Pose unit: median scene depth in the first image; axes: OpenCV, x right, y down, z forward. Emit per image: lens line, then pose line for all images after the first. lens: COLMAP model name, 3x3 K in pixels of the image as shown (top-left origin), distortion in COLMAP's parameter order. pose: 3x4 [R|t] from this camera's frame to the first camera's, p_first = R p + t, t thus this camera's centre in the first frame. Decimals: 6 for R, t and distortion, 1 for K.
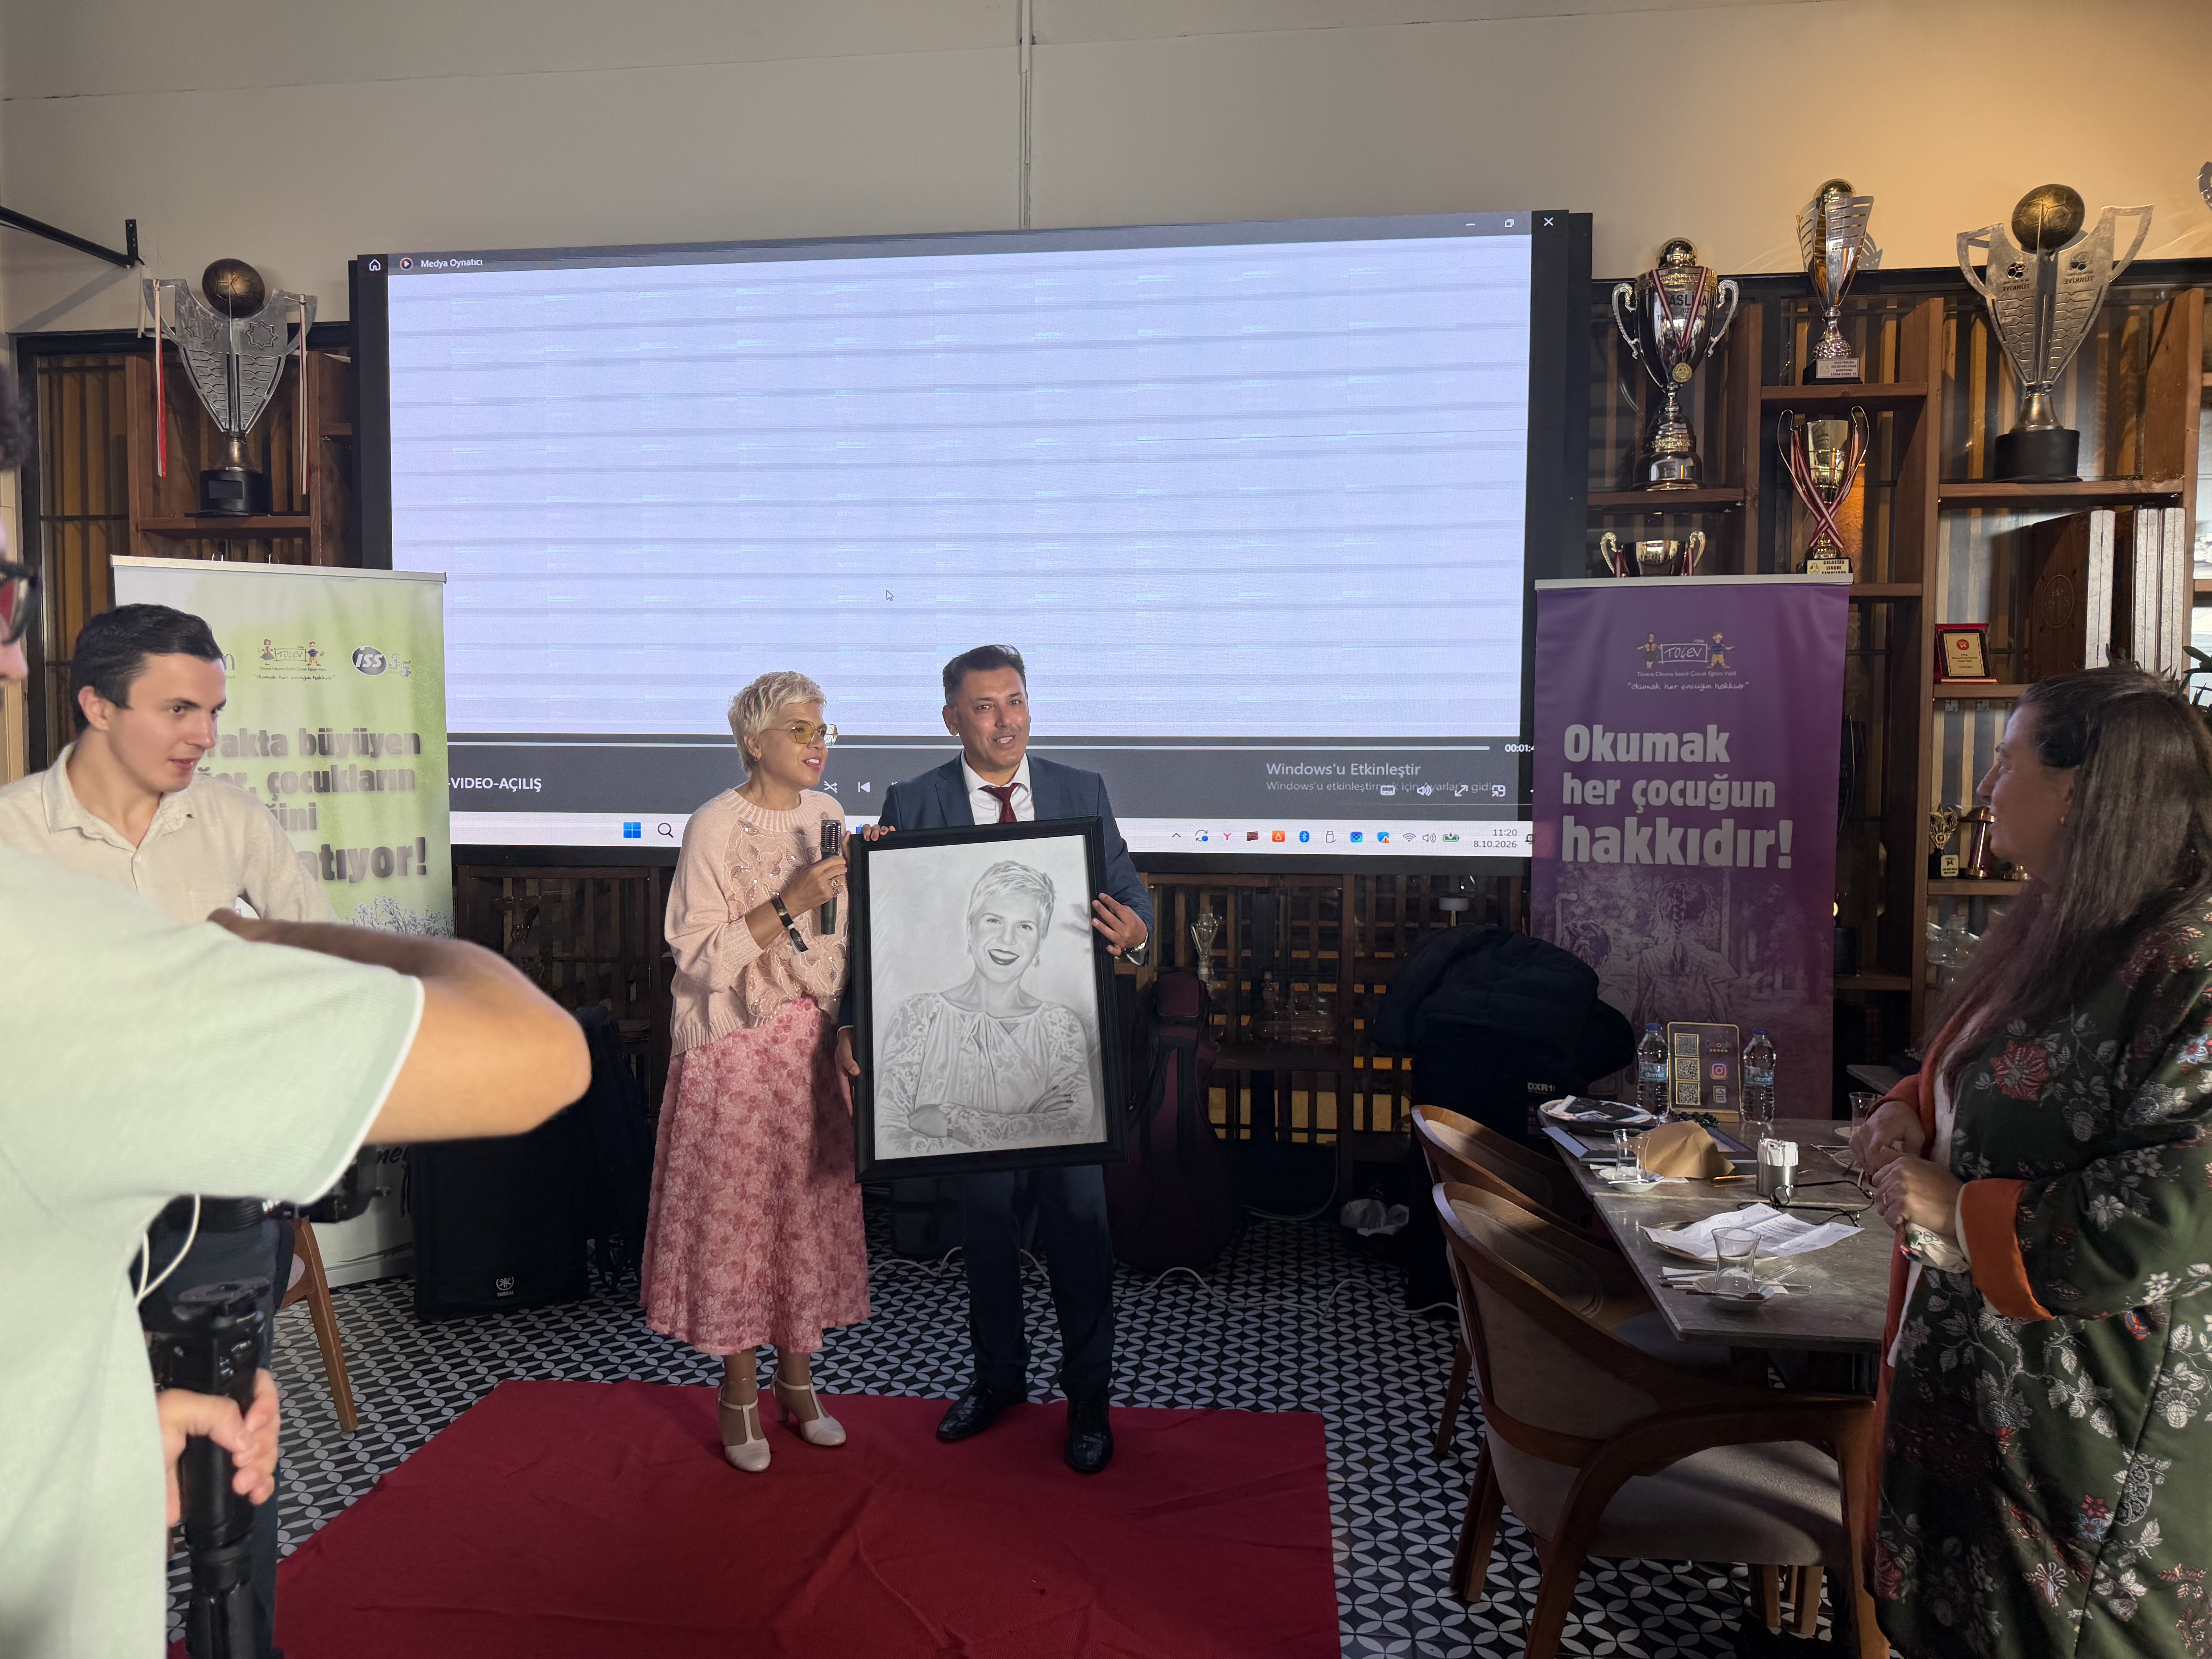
lens RADIAL K [[1562.3, 0, 1106.0], [0, 1562.3, 829.5], [0, 0, 1]] dist [0.008581, -0.008810]
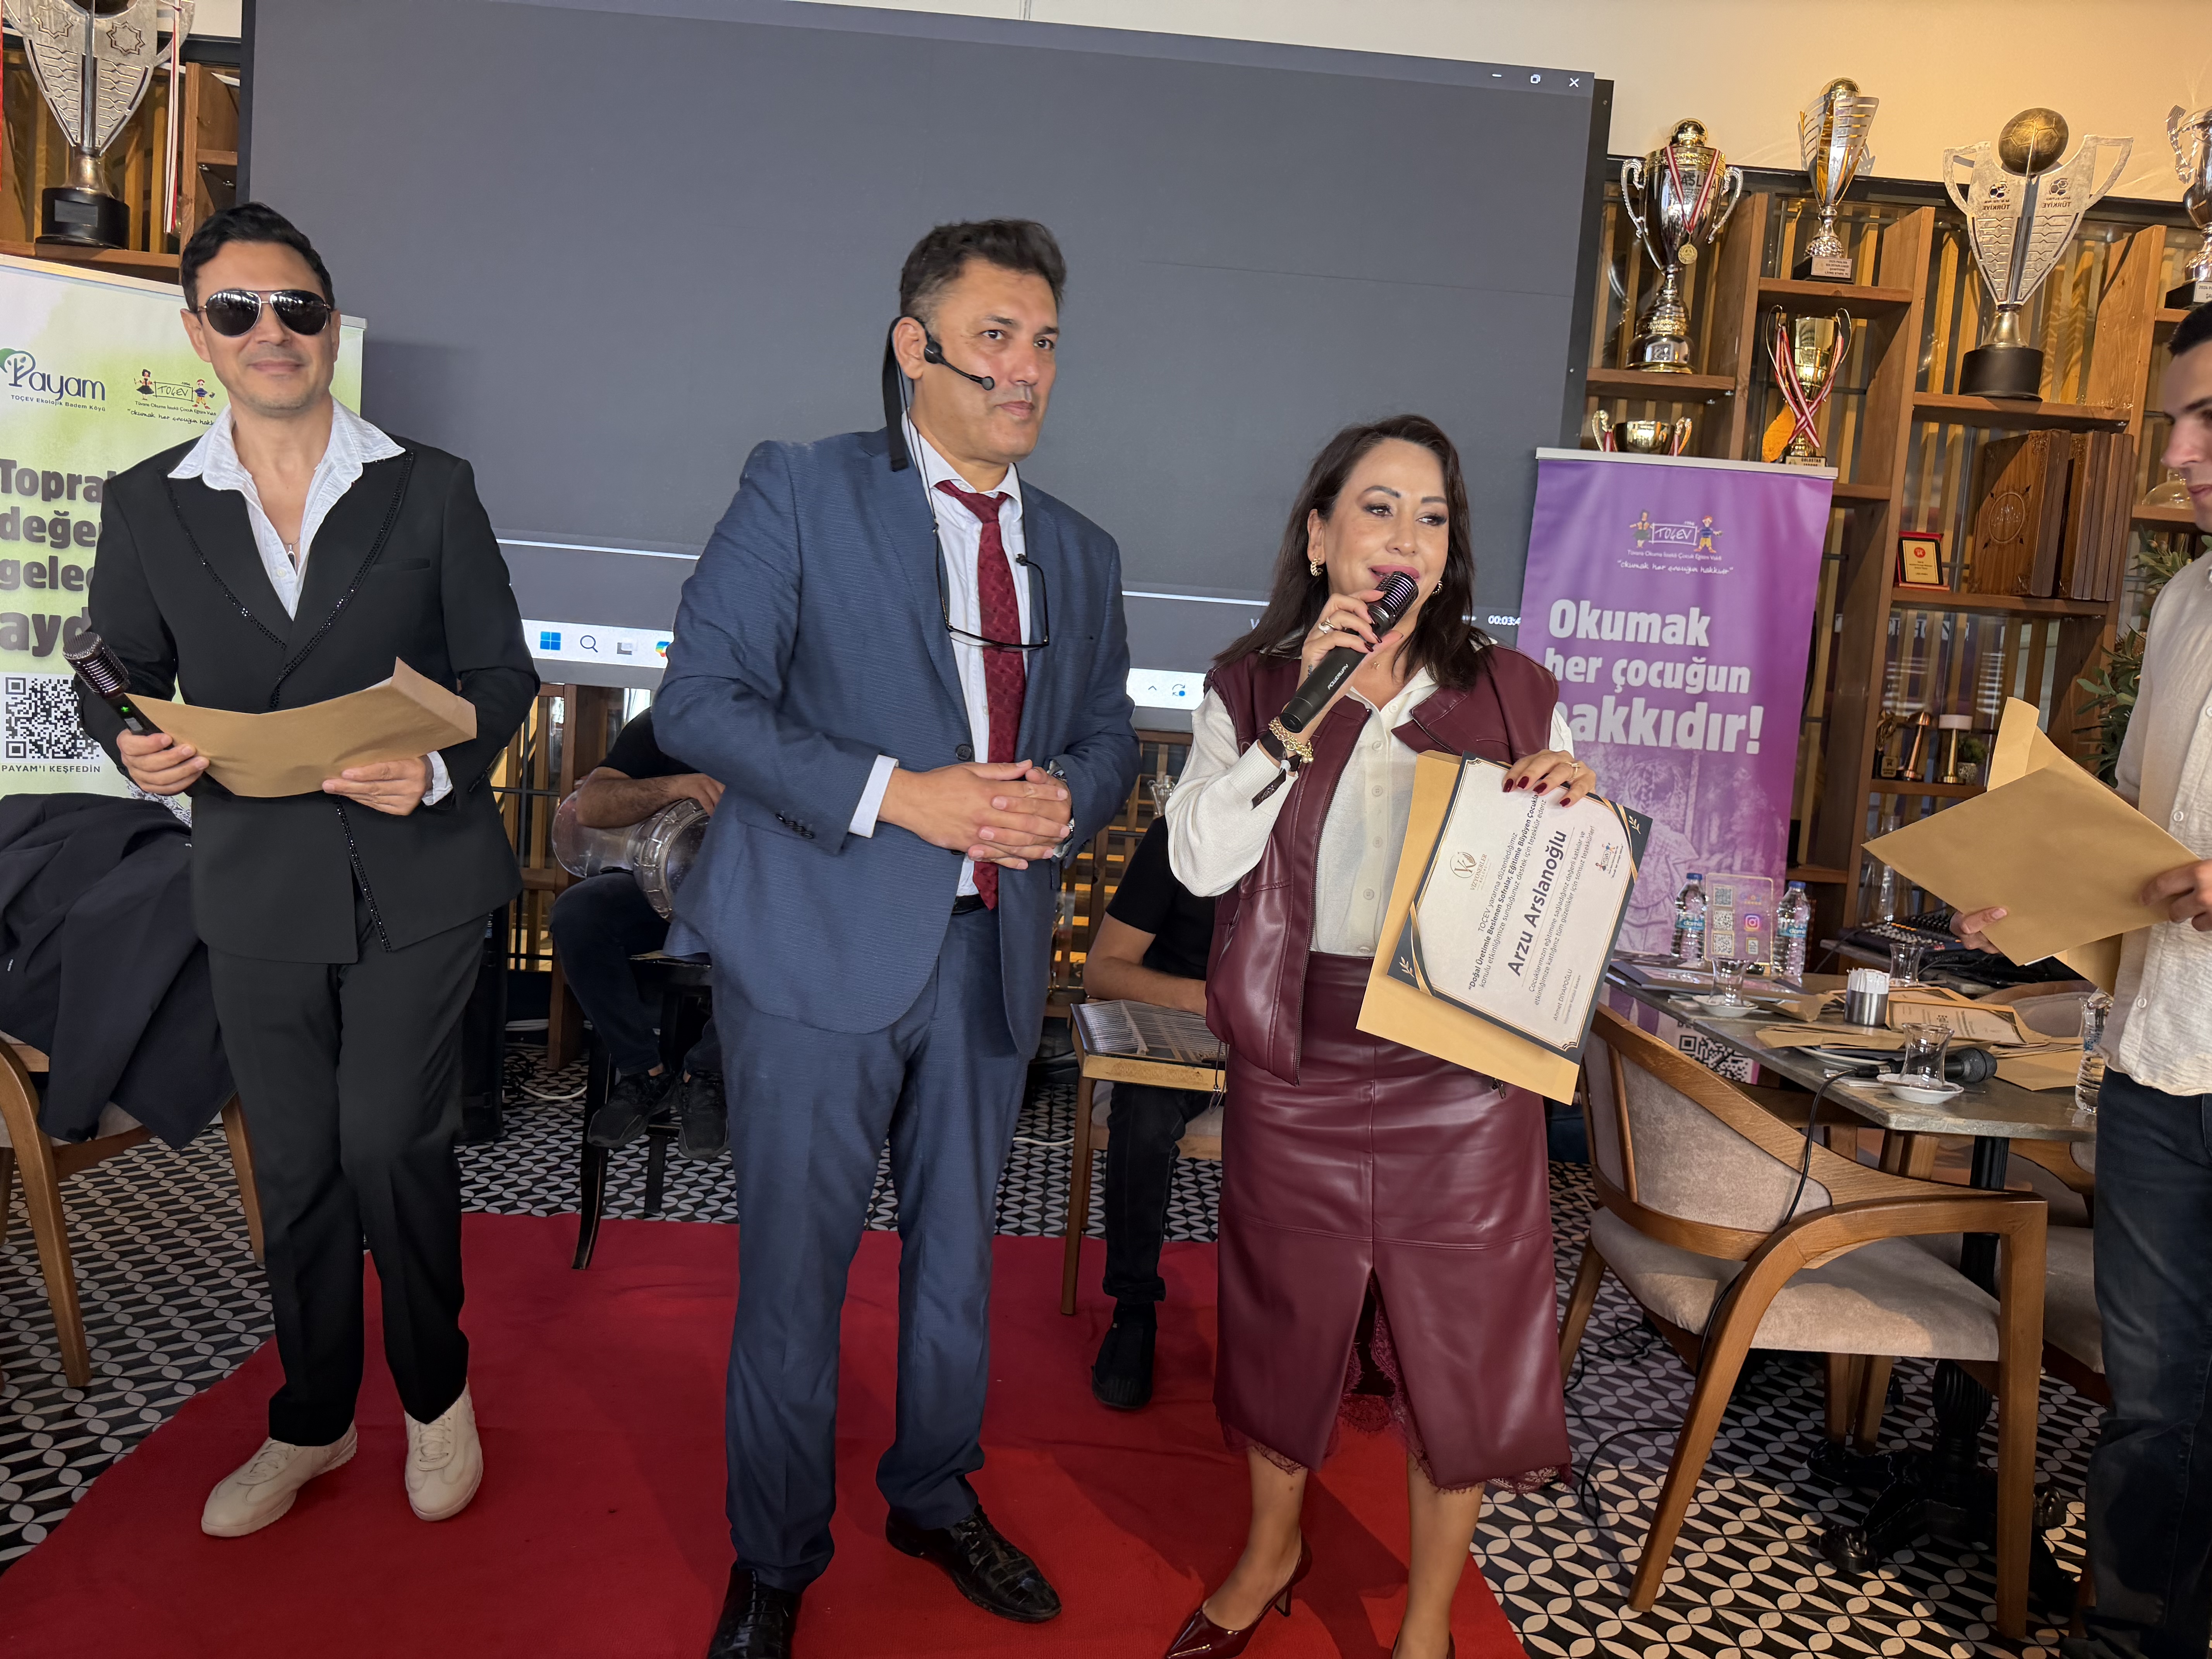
lens RADIAL K [[1562.3, 0, 1106.0], [0, 1562.3, 829.5], [0, 0, 1]] dist [0.008581, -0.008810]
pose [[0.986544, 0.057625, 0.153004, -0.130211], [-0.063244, 0.997481, 0.032113, 0.065767], [-0.150768, -0.041357, 0.987704, 0.054961]]
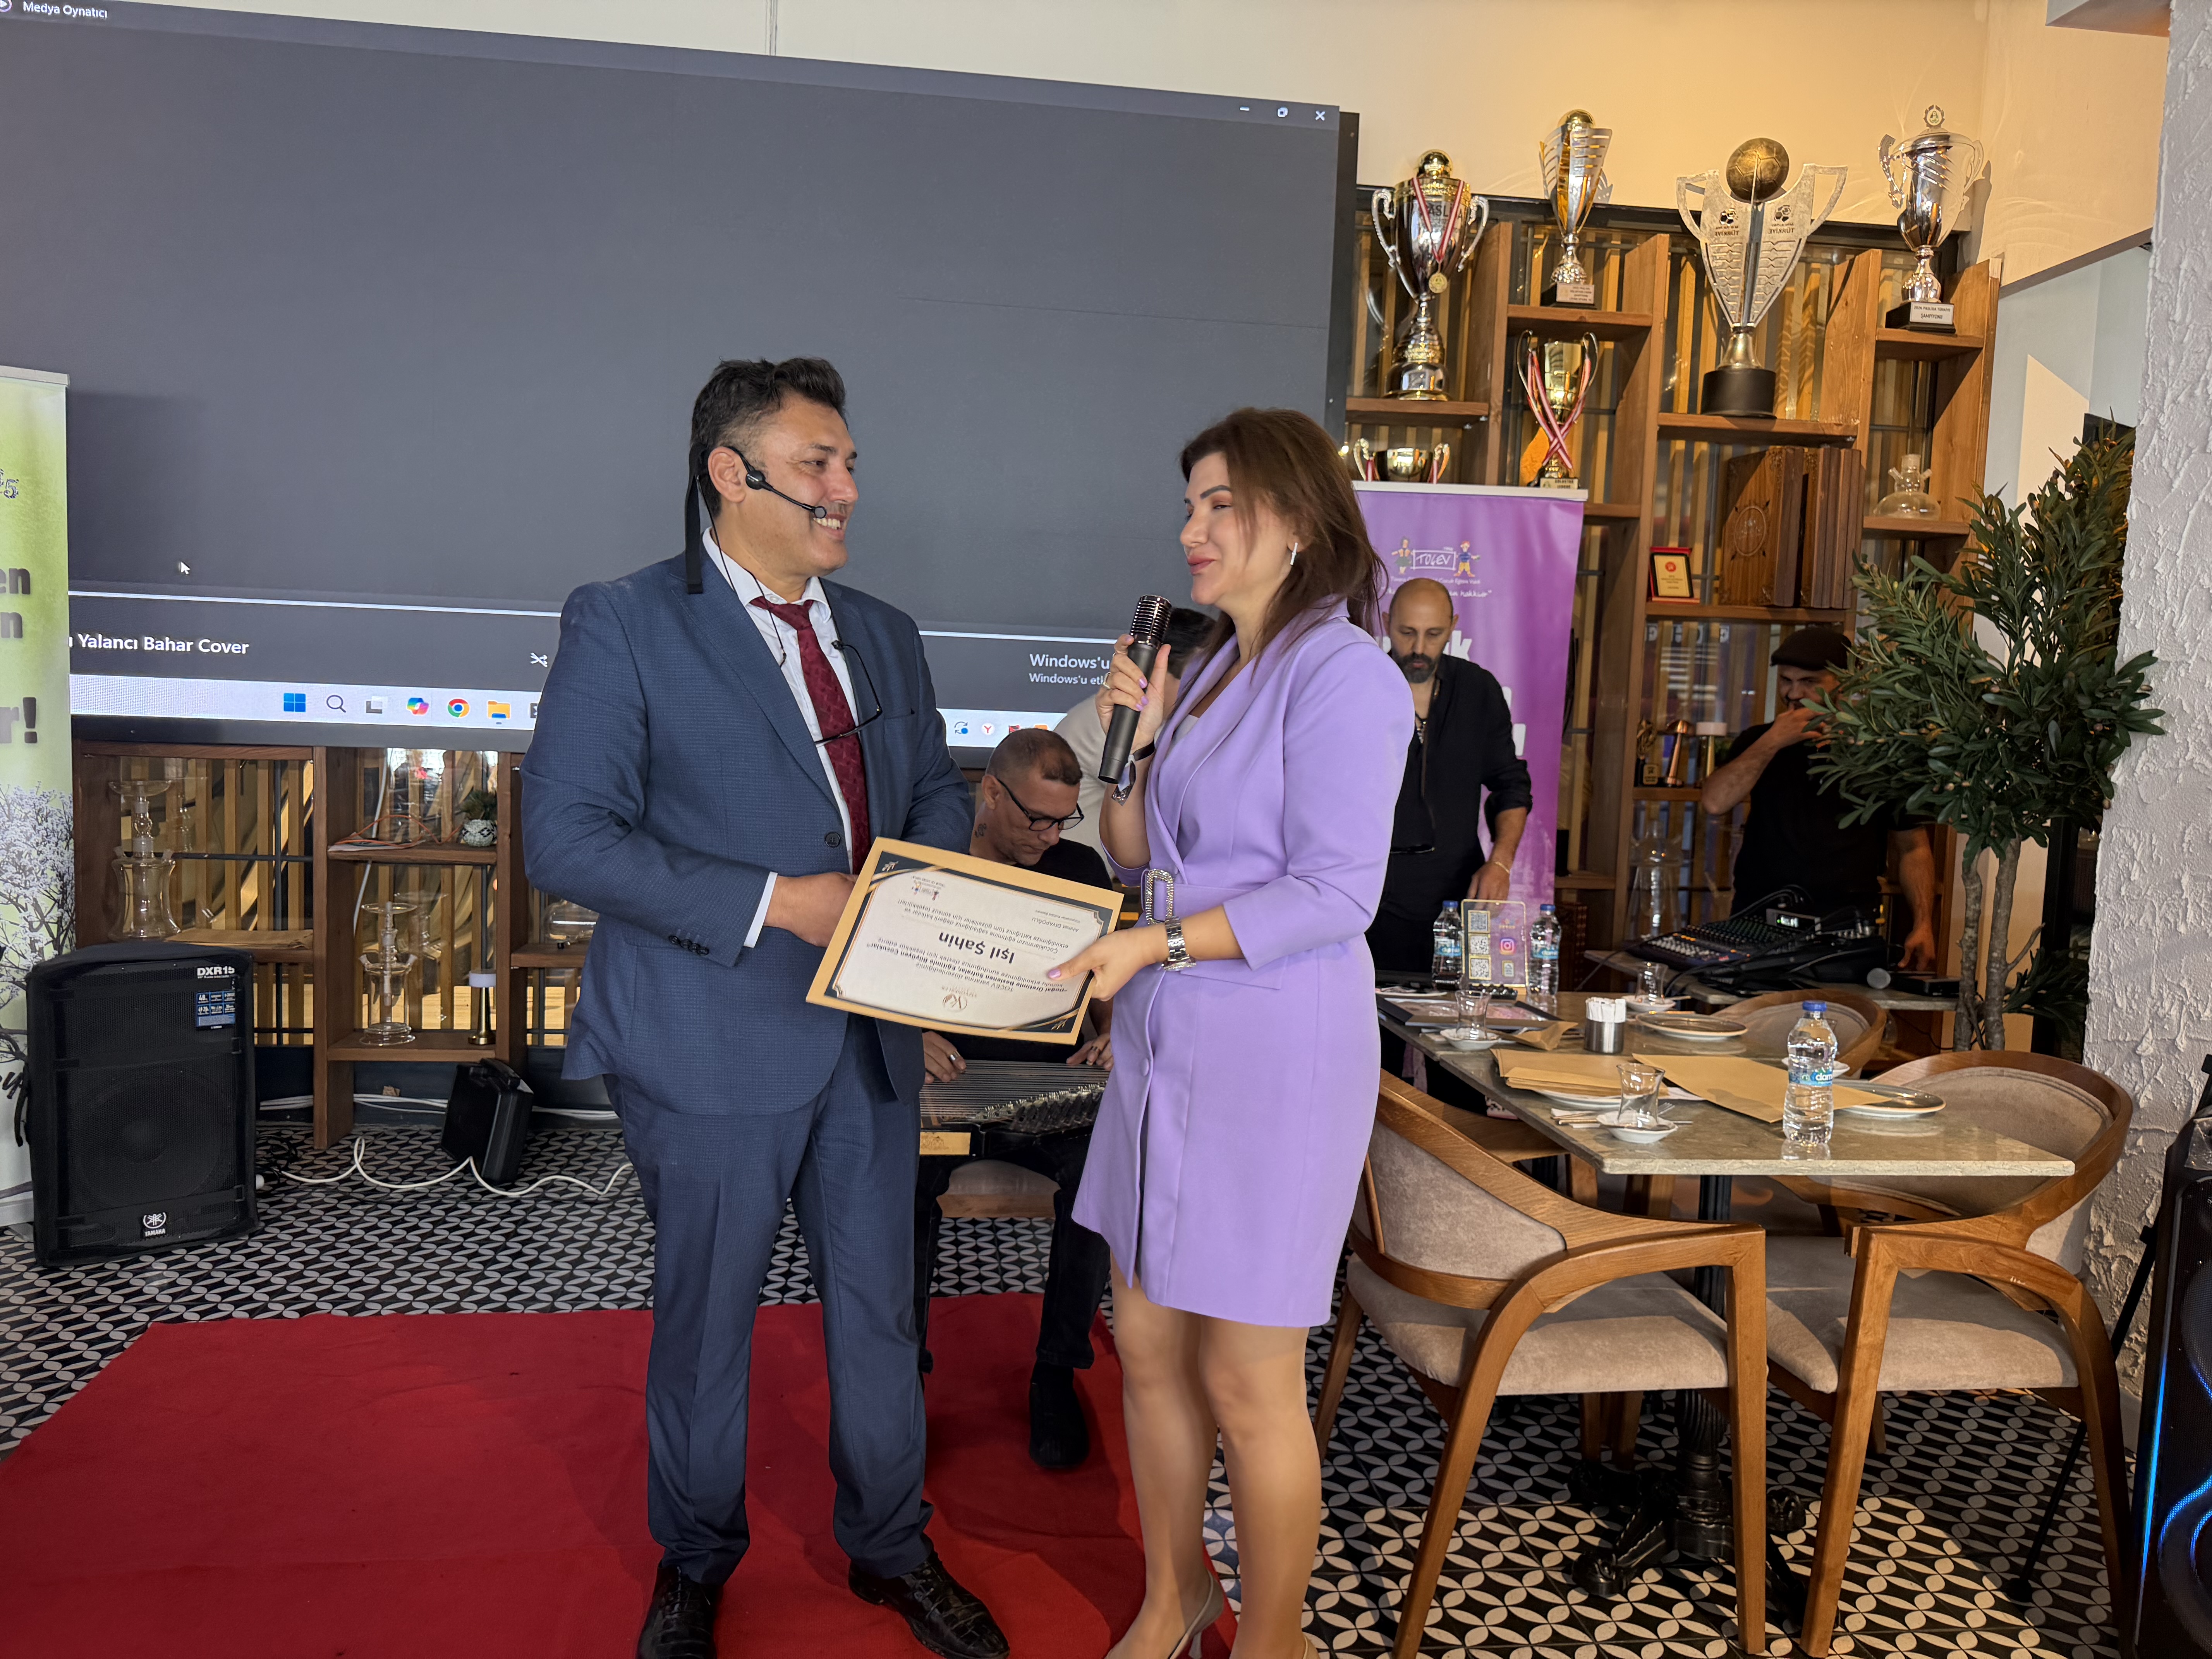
lens RADIAL K [[1563.1, 0, 1090.2], [0, 1563.1, 833.8], [0, 0, 1]] dist [0.004695, -0.004091]
pose [[0.969827, 0.013624, 0.243415, -0.095414], [-0.021550, 0.999320, 0.029927, 0.041244], [-0.242842, -0.034269, 0.969460, 0.055154]]
